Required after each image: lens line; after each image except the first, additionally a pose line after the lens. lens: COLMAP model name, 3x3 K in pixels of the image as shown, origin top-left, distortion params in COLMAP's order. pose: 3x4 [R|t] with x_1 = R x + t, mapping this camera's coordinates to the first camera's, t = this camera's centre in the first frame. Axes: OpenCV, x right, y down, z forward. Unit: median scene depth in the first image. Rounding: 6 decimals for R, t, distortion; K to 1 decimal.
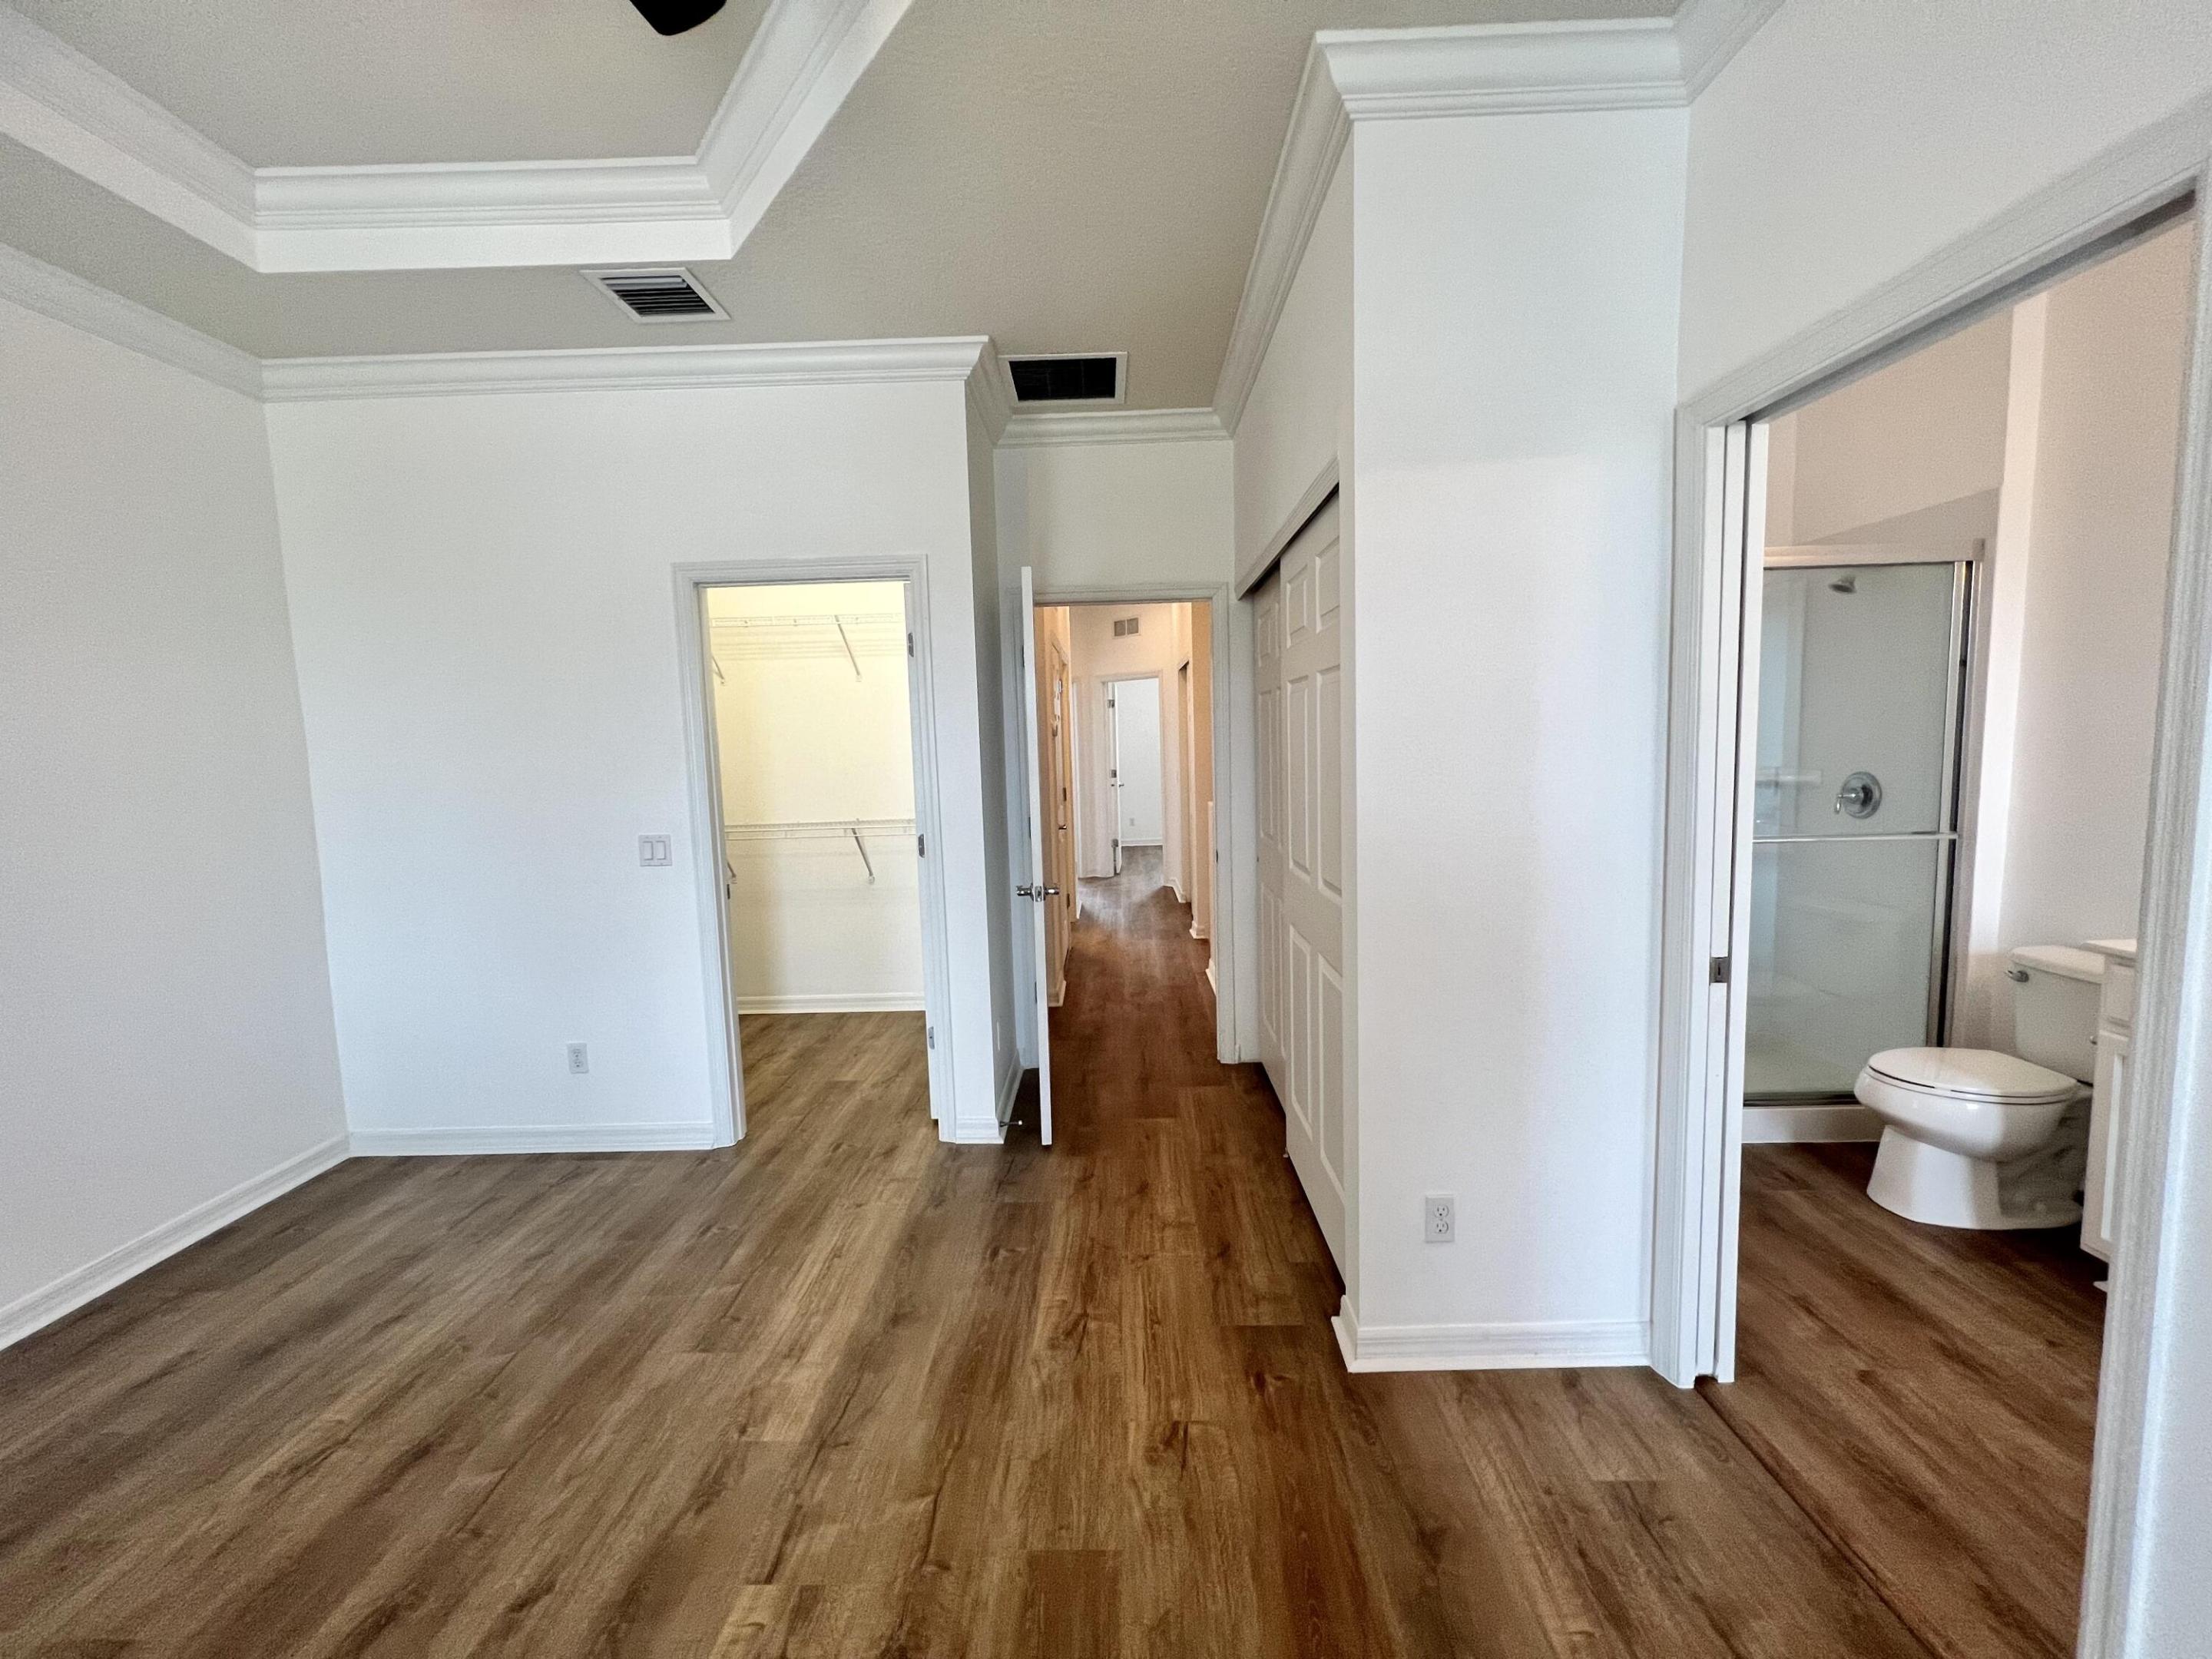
lens RADIAL K [[886.3, 0, 1106.0], [0, 886.3, 829.5], [0, 0, 1]] dist [0.000706, 0.000145]
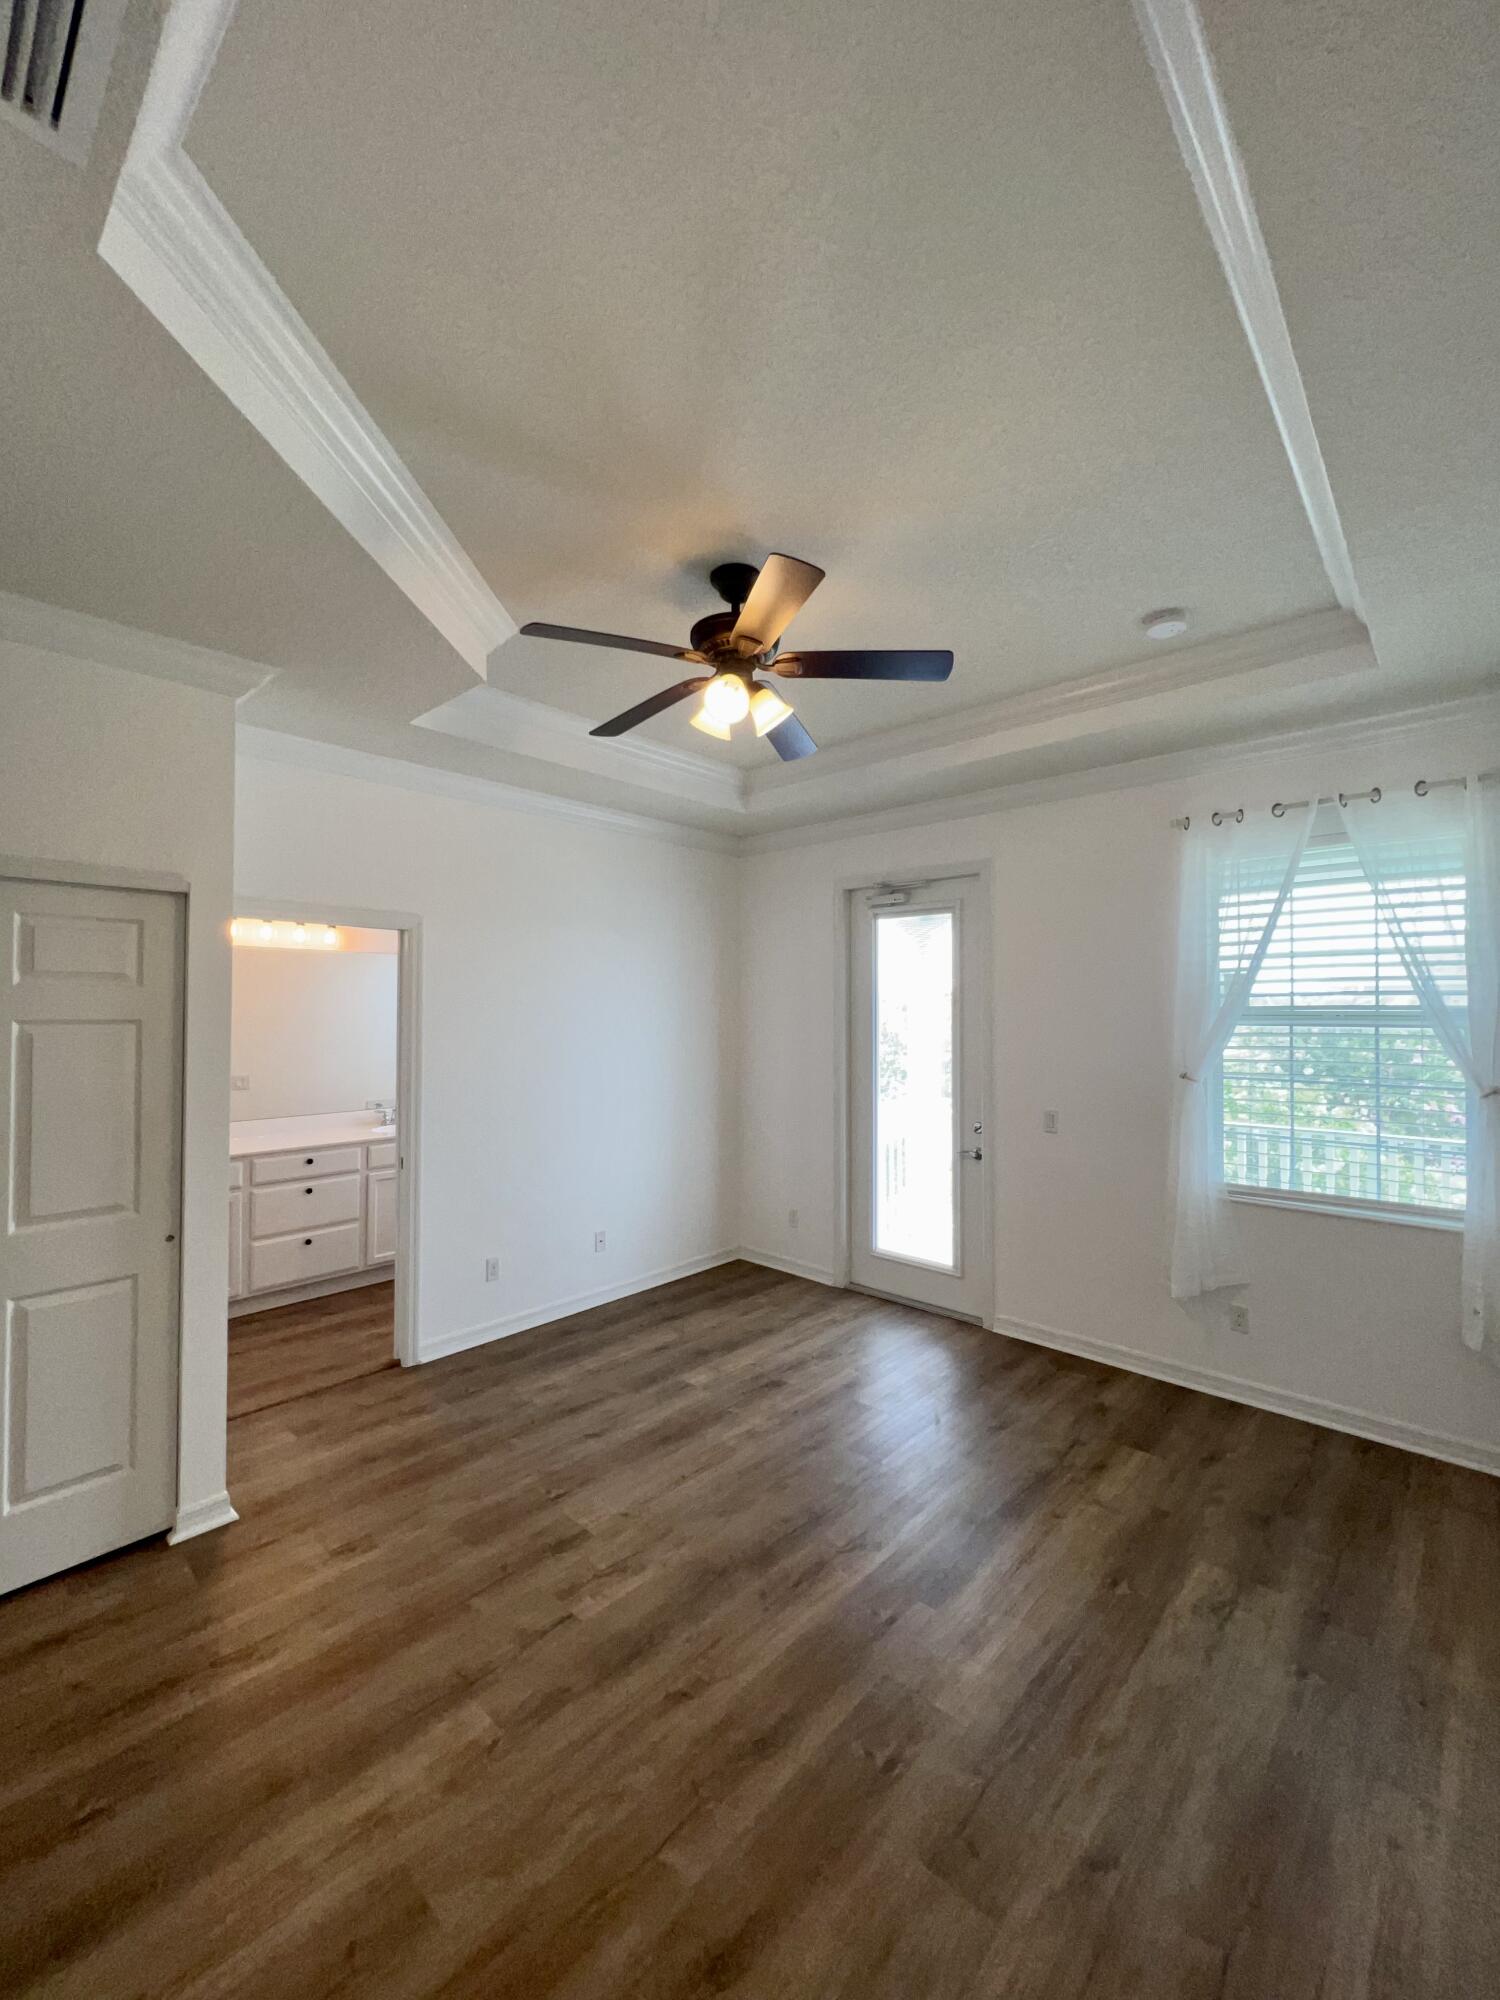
lens RADIAL K [[801.4, 0, 750.0], [0, 801.4, 1000.0], [0, 0, 1]] dist [0.000706, 0.000145]
pose [[-0.747579, 0.037156, 0.663133, -1.443766], [0.082252, 0.995927, 0.036924, -0.228380], [-0.659060, 0.082148, -0.747591, 1.600428]]
